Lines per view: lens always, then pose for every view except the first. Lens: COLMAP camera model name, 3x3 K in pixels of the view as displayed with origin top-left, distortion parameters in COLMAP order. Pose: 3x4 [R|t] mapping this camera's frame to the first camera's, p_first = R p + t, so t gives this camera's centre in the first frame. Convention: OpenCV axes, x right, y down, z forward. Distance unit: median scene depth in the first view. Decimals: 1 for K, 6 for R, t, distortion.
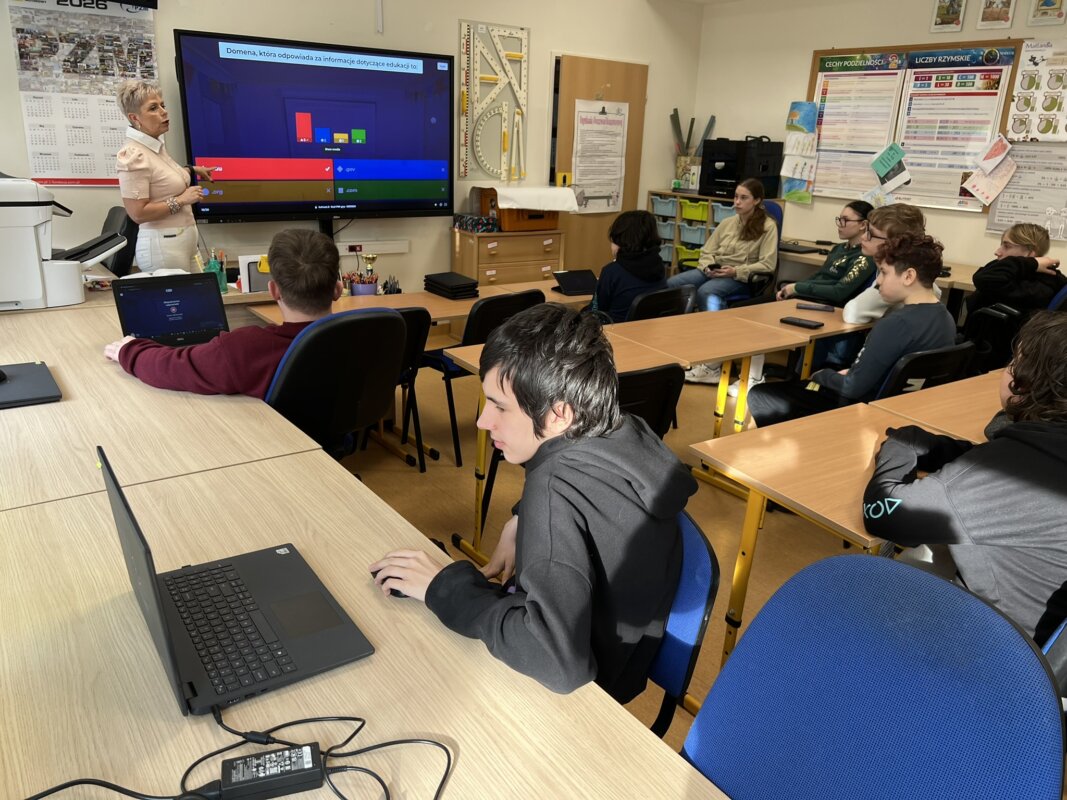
lens RADIAL K [[803.7, 0, 530.1], [0, 803.7, 396.1], [0, 0, 1]] dist [0.048314, -0.054666]
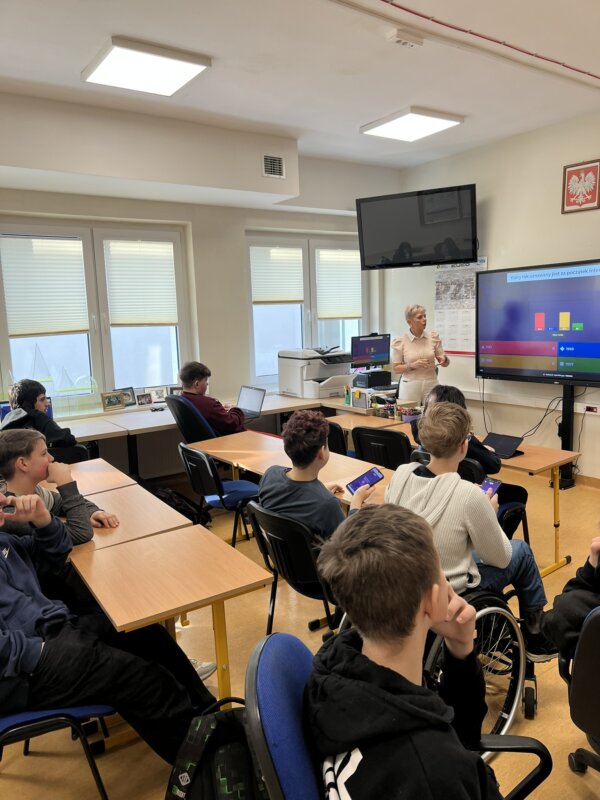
lens RADIAL K [[602.6, 0, 304.8], [0, 602.6, 403.1], [0, 0, 1]] dist [0.048314, -0.054666]
pose [[0.006364, 0.109482, -0.993968, 0.728550], [-0.274913, 0.955879, 0.103526, -0.168327], [0.961448, 0.272596, 0.036181, 0.534794]]
